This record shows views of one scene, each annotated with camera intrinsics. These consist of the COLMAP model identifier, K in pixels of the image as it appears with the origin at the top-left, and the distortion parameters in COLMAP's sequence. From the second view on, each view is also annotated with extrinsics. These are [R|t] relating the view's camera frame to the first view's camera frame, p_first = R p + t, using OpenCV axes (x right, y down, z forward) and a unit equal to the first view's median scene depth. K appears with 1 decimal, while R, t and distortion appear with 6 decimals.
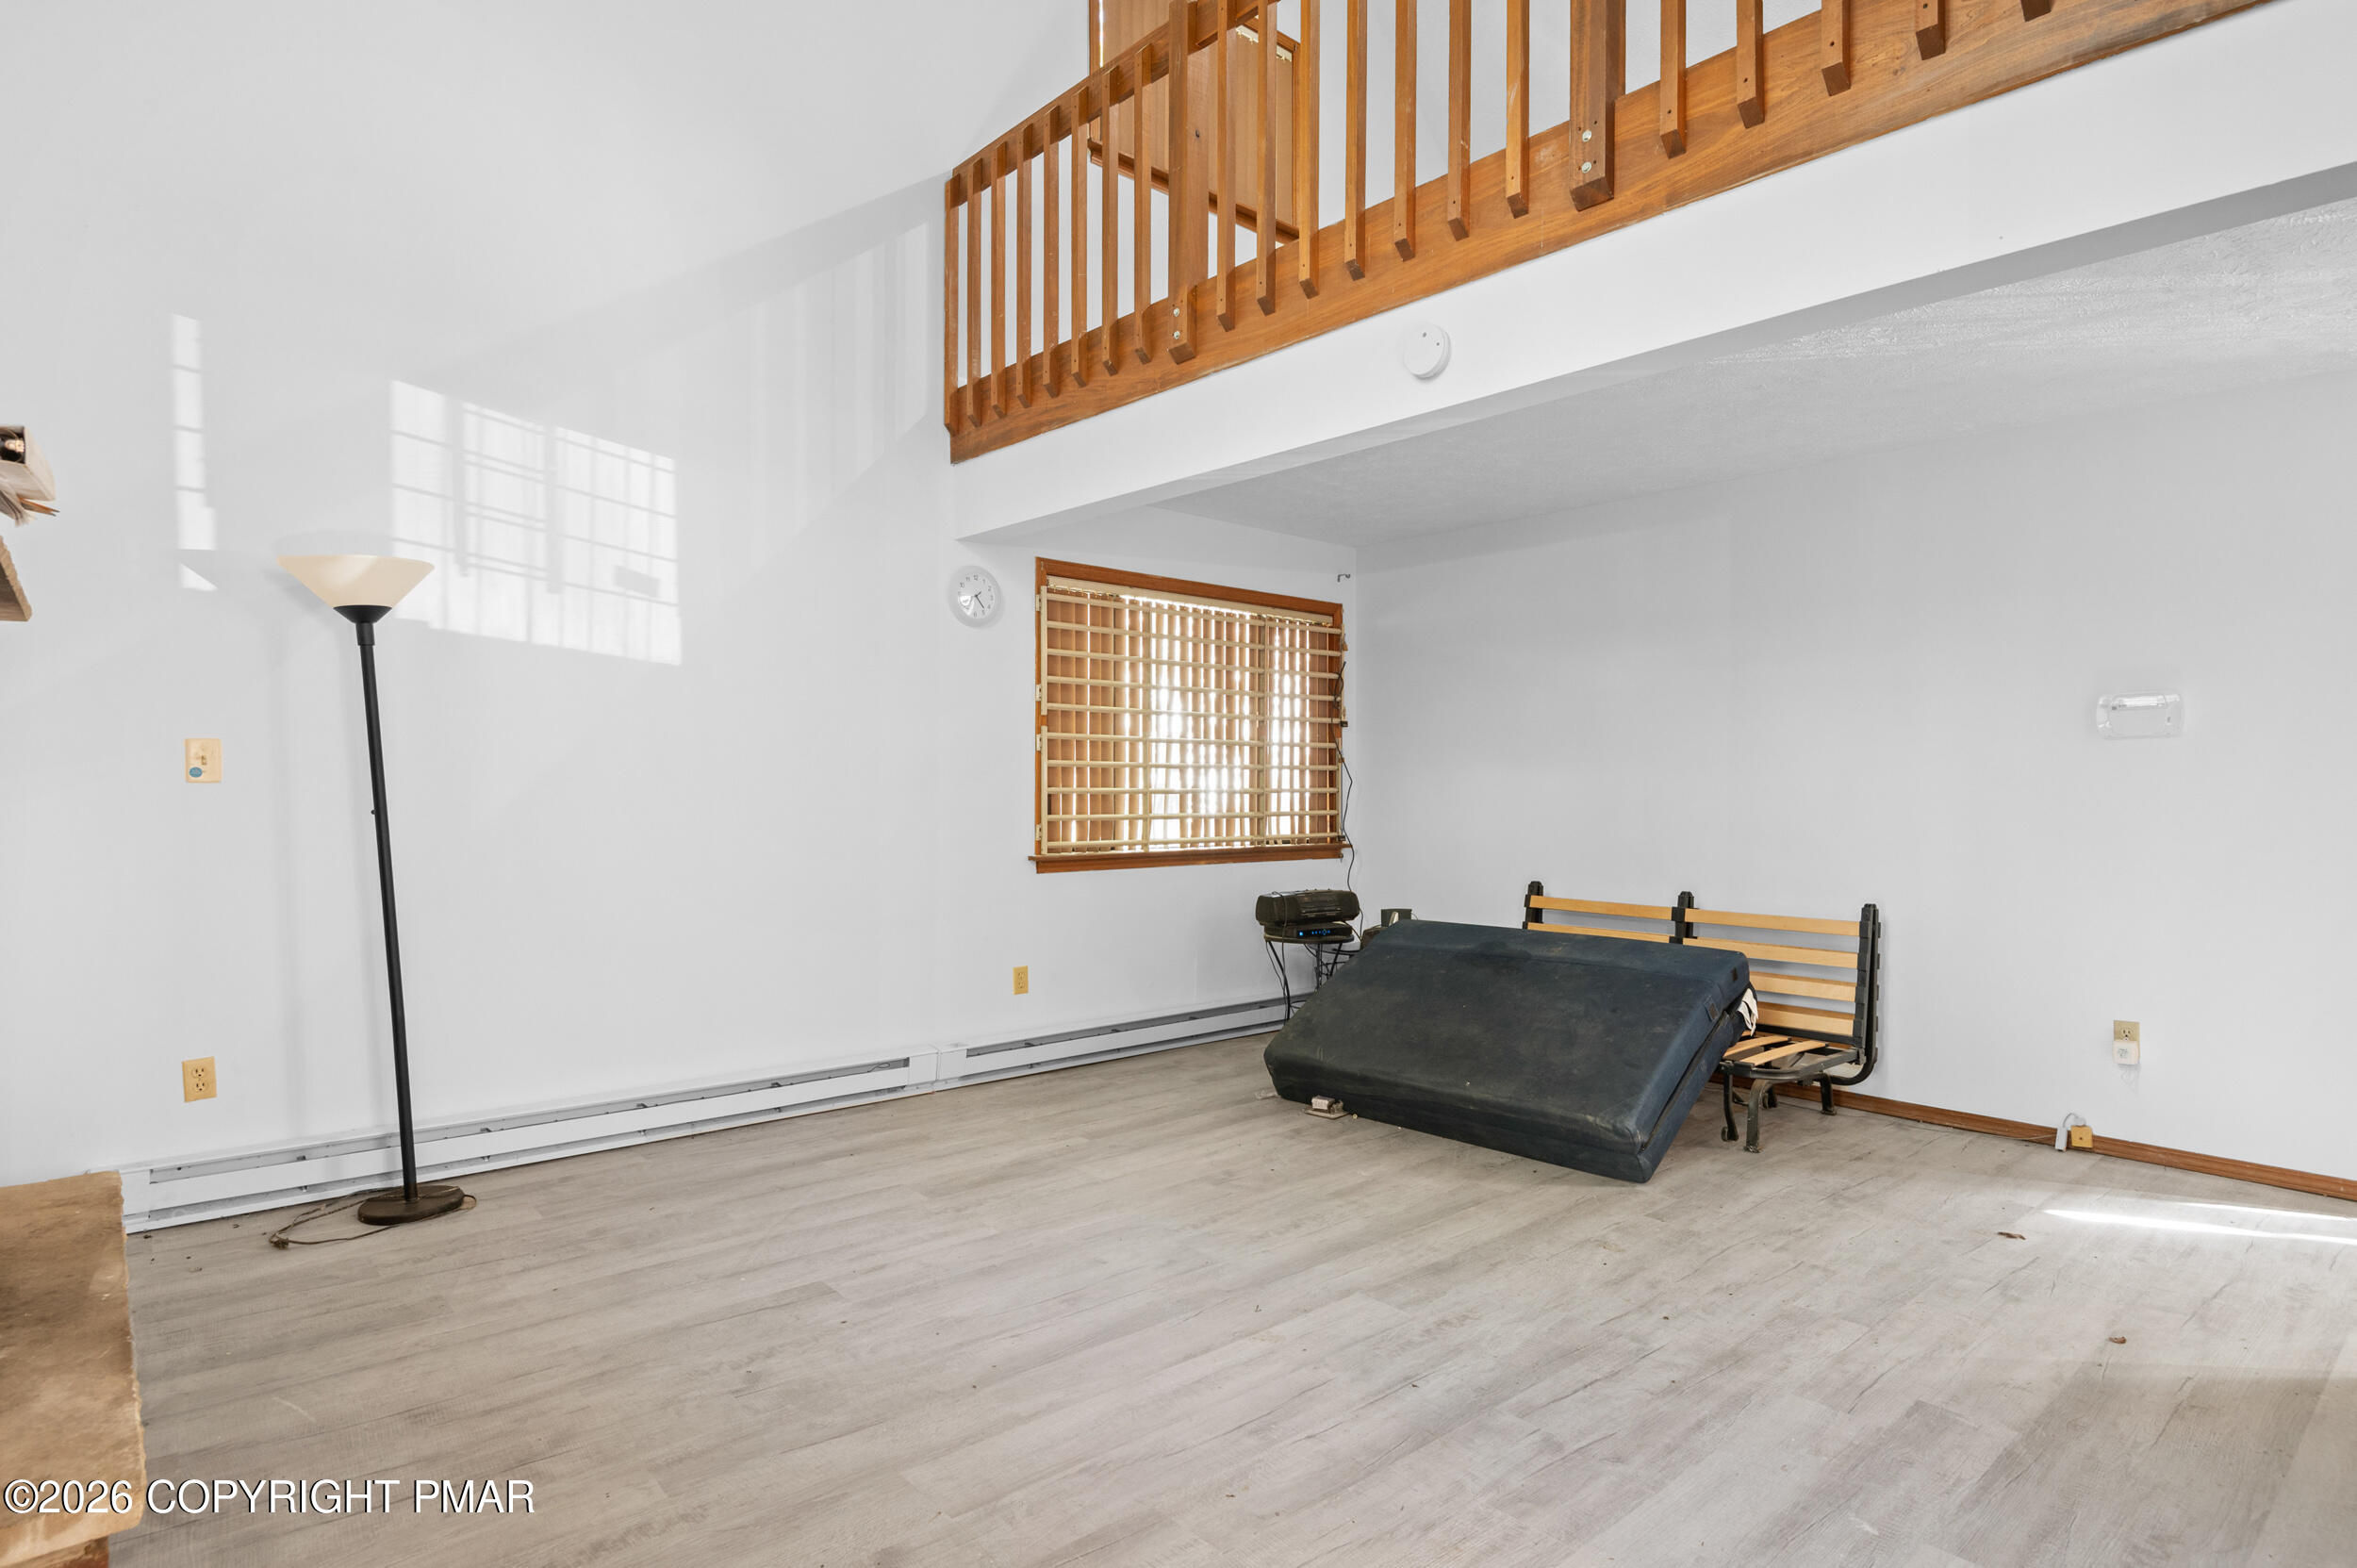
lens RADIAL K [[1248.2, 0, 1167.7], [0, 1248.2, 787.3], [0, 0, 1]] dist [0.003547, -0.000036]
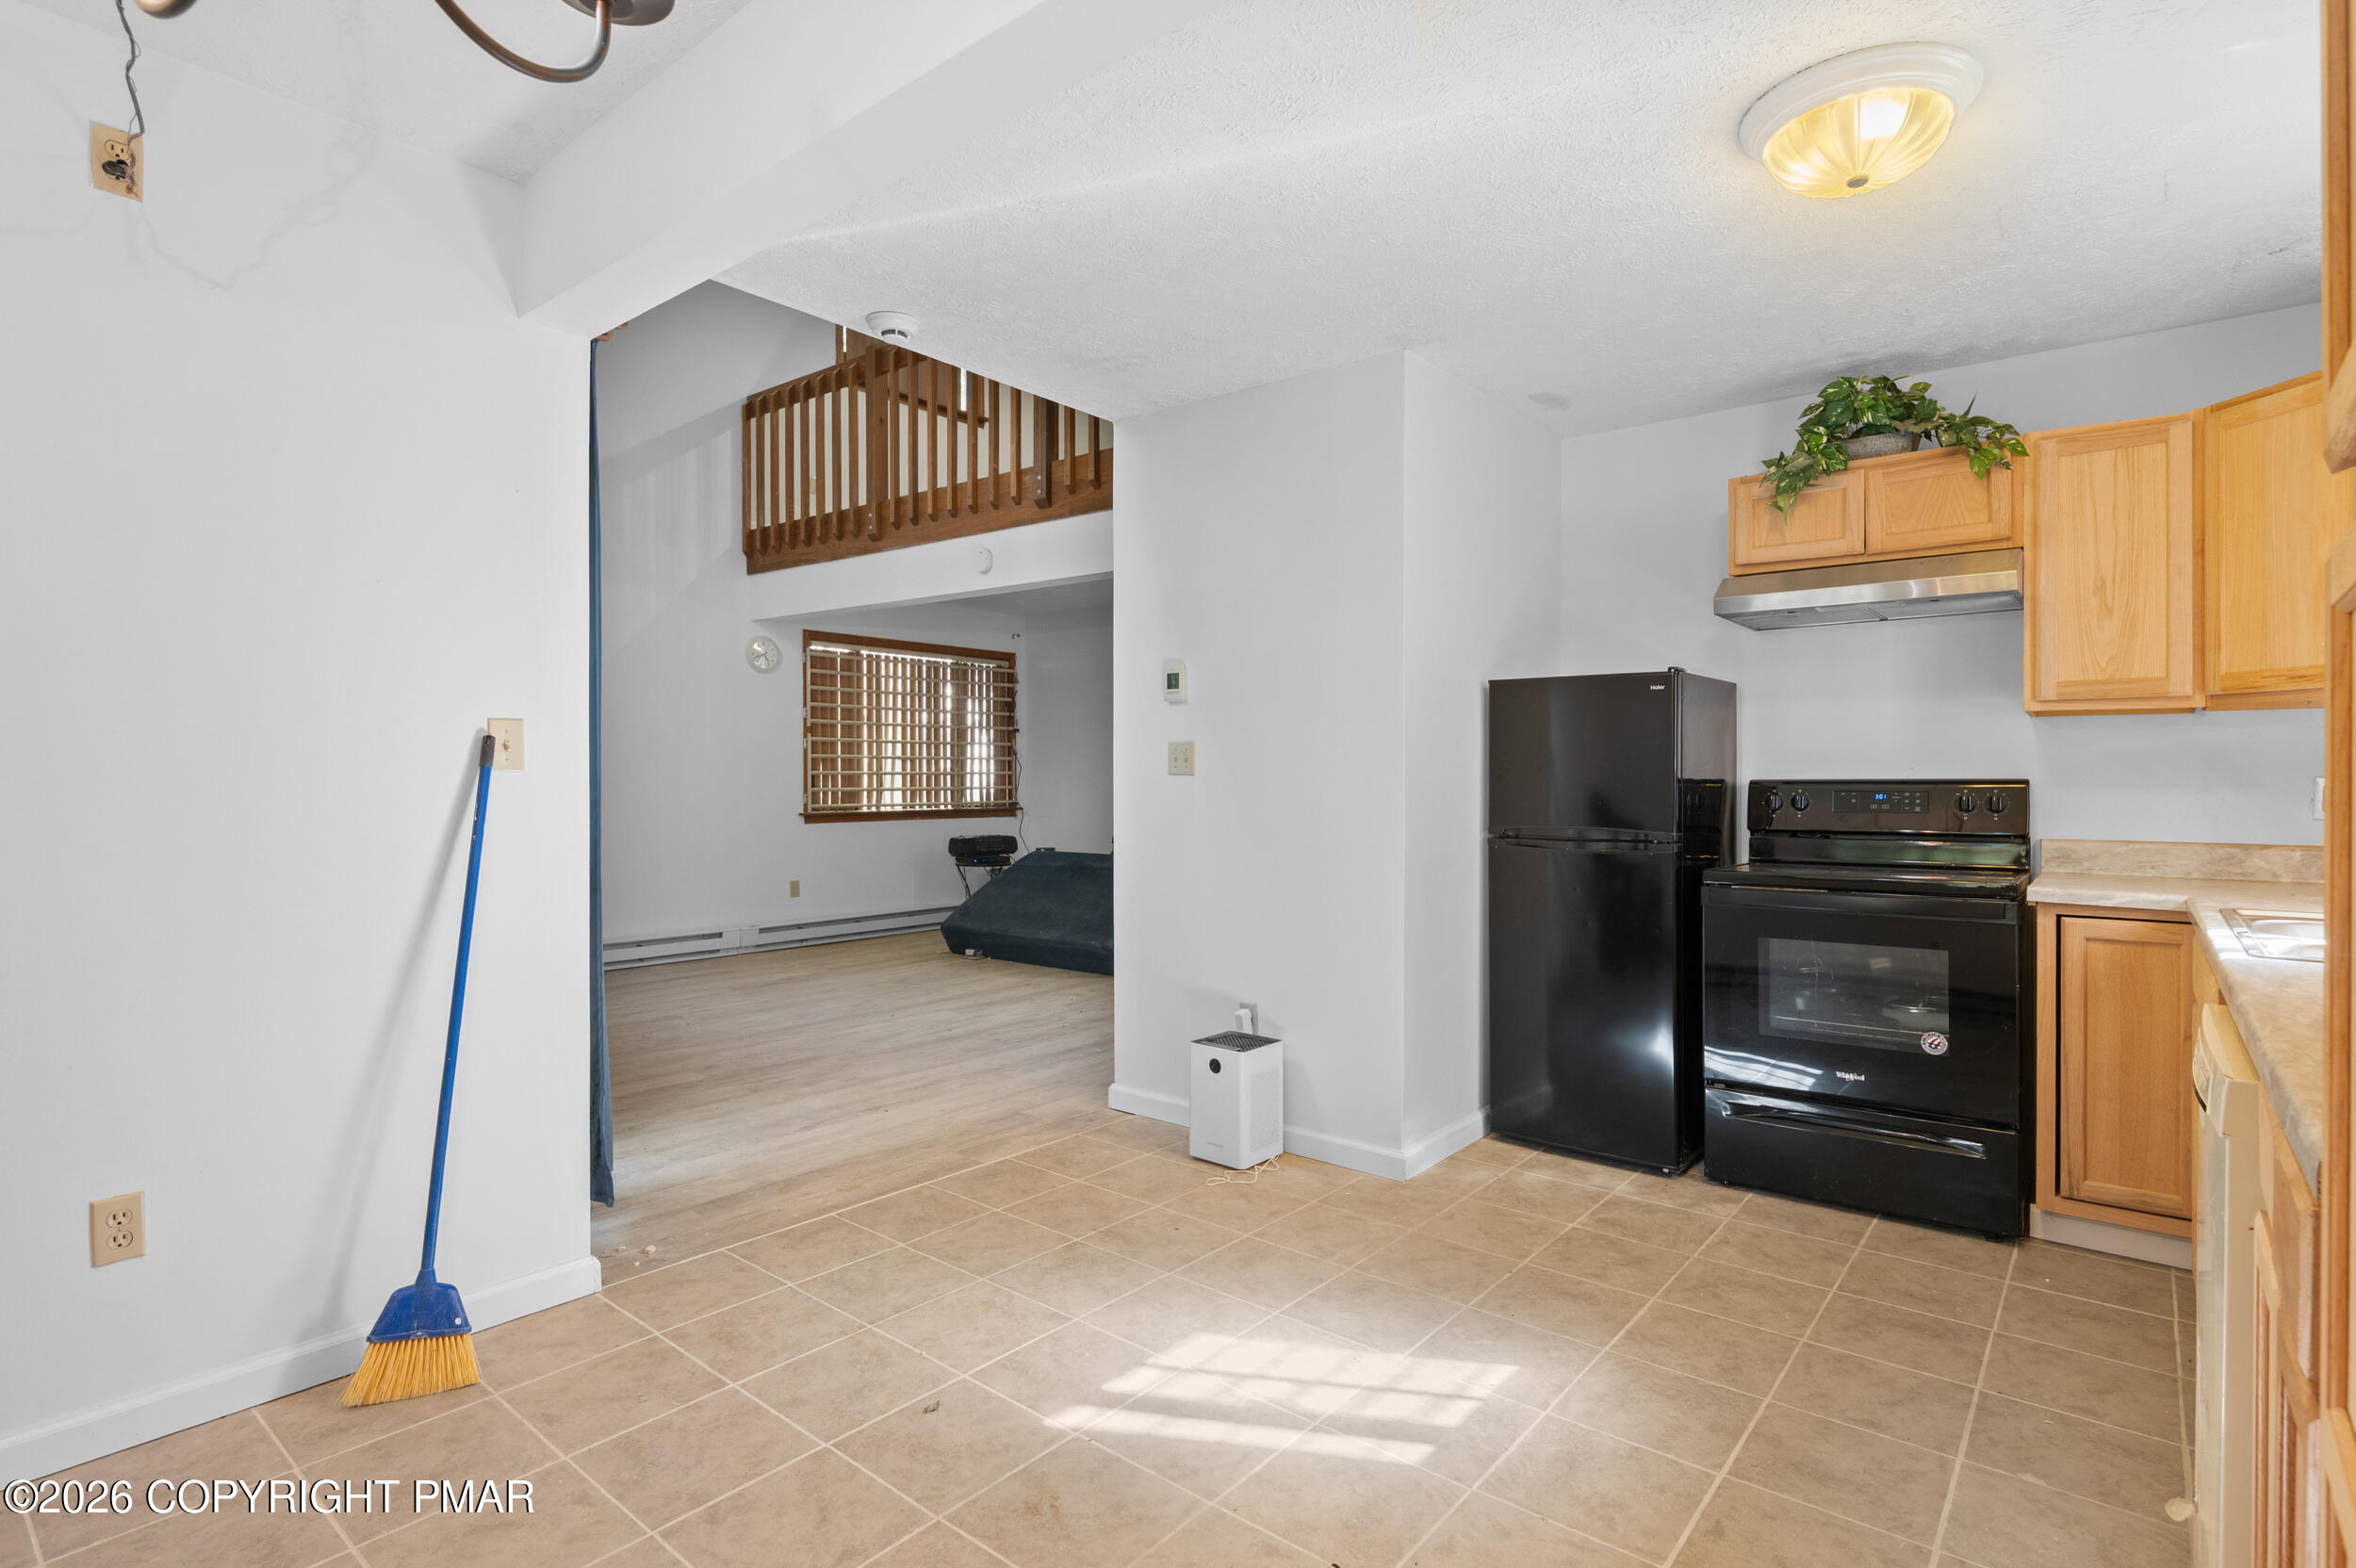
lens RADIAL K [[1157.2, 0, 1191.2], [0, 1157.2, 803.0], [0, 0, 1]] dist [-0.004572, -0.001246]
pose [[0.984958, -0.001285, 0.172791, 0.147683], [-0.003650, 0.999595, 0.028238, -0.002785], [-0.172758, -0.028443, 0.984554, -0.647642]]
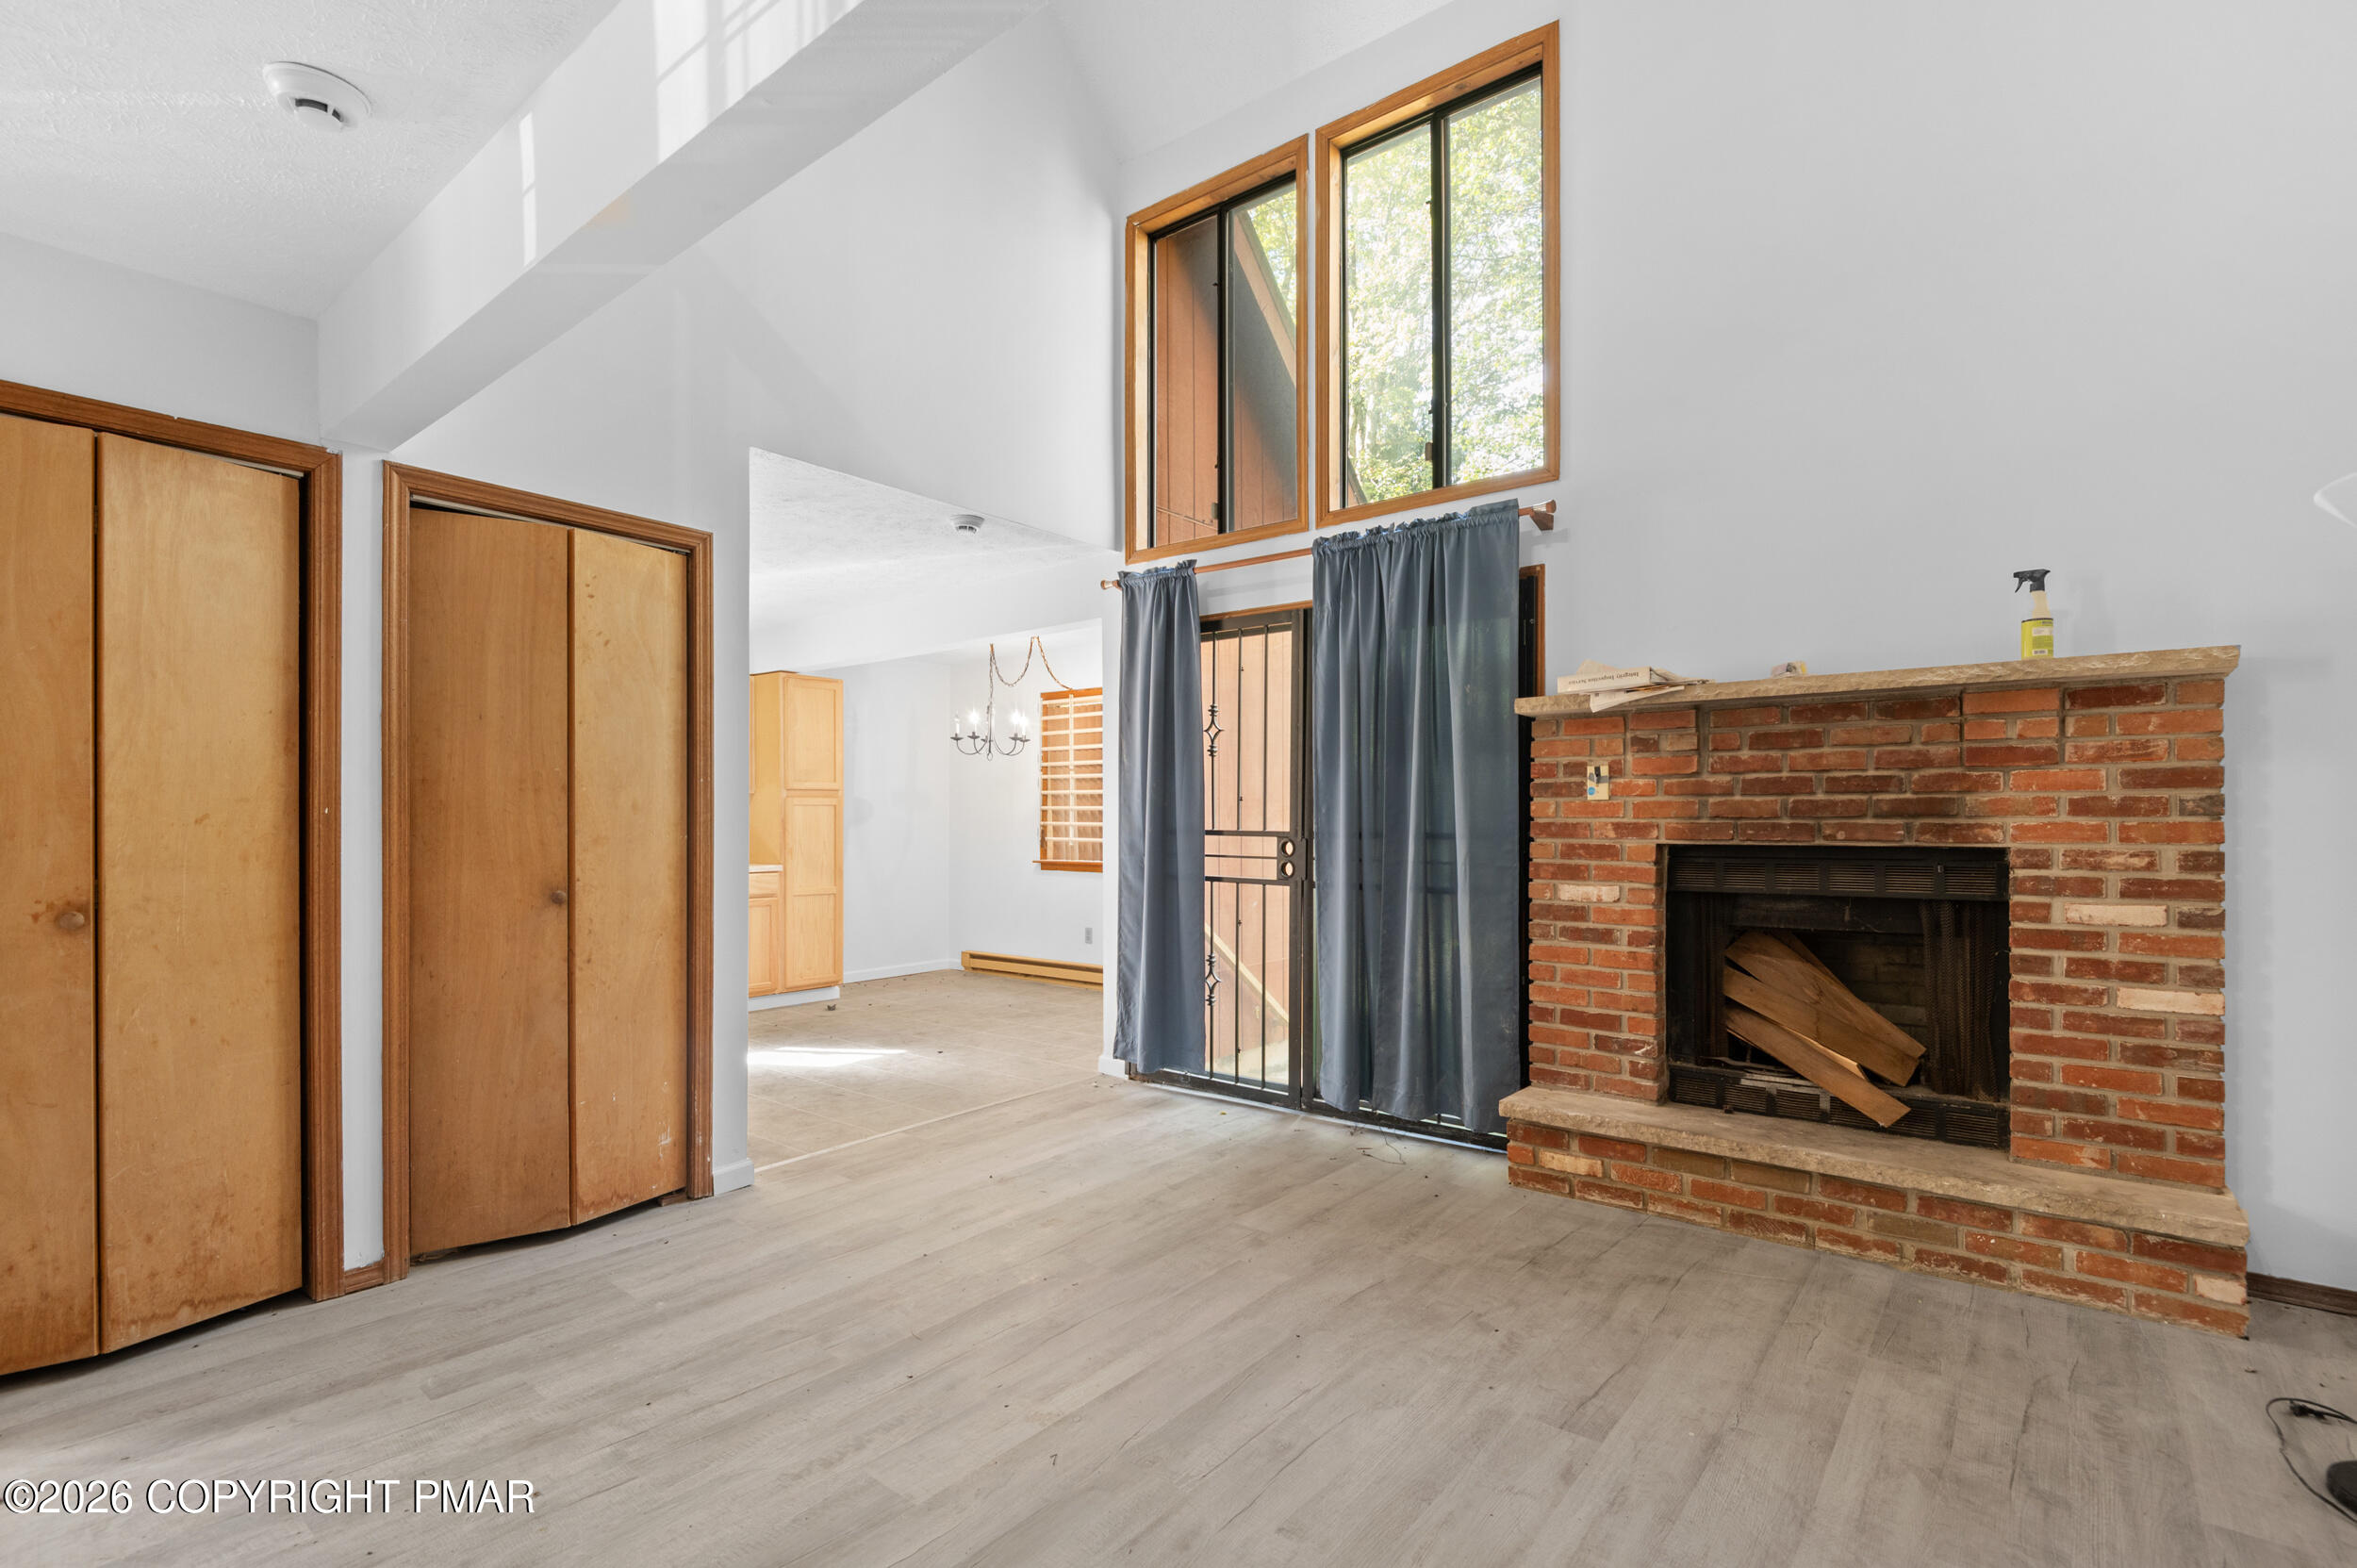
lens RADIAL K [[1089.9, 0, 1184.2], [0, 1089.9, 818.9], [0, 0, 1]] dist [-0.003911, -0.000654]
pose [[-0.984403, -0.002031, -0.175919, 0.071234], [-0.001331, 0.999991, -0.004097, -0.000861], [0.175925, -0.003799, -0.984396, 1.078408]]
